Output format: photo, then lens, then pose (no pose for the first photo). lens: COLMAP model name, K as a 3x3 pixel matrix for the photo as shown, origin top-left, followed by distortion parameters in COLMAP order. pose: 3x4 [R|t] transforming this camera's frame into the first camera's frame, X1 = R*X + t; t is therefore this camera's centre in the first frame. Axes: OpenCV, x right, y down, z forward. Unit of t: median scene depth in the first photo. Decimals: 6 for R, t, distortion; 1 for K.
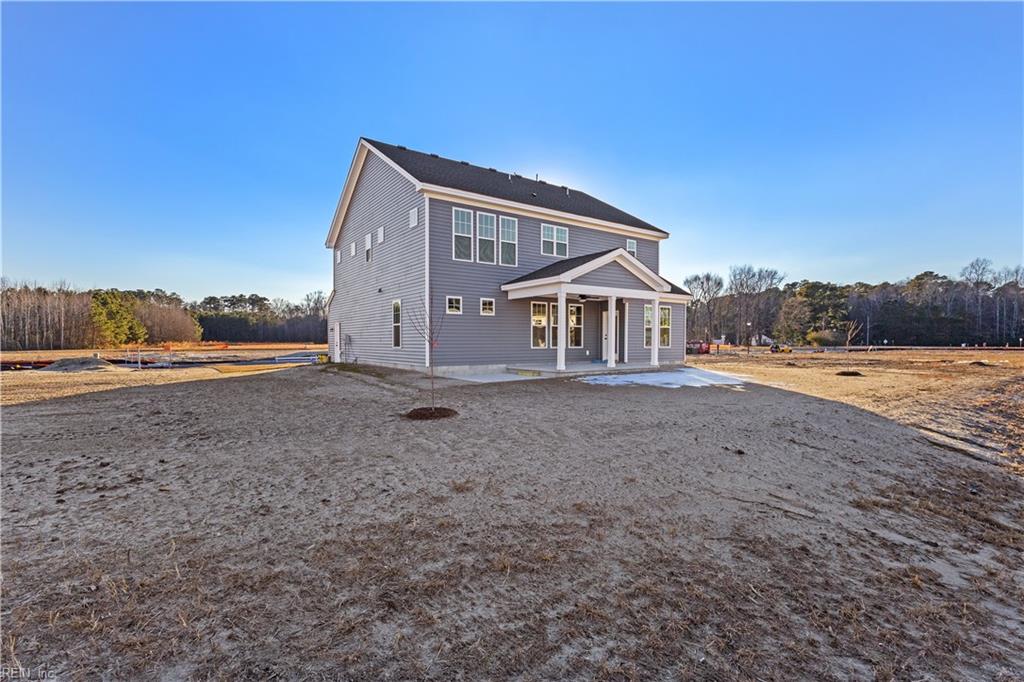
lens RADIAL K [[476.9, 0, 512.5], [0, 476.9, 343.8], [0, 0, 1]] dist [-0.000318, -0.000168]
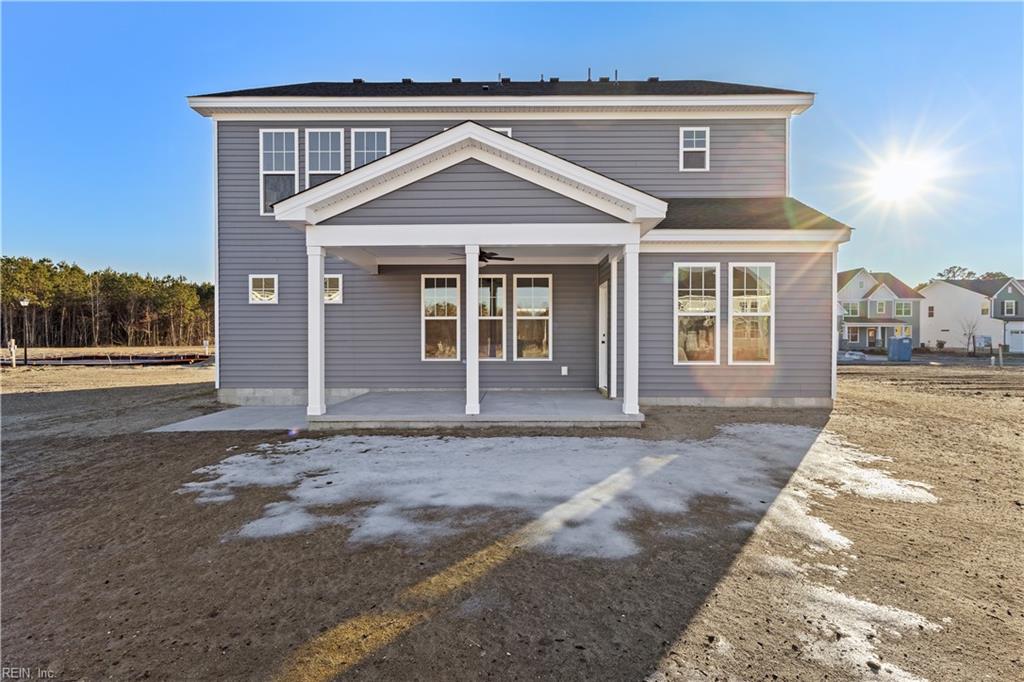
lens RADIAL K [[476.9, 0, 511.7], [0, 476.9, 337.9], [0, 0, 1]] dist [-0.000318, -0.000168]
pose [[0.808968, -0.001289, -0.587852, 0.489951], [0.001132, 0.999999, -0.000634, -0.017870], [0.587852, -0.000152, 0.808968, 0.686323]]
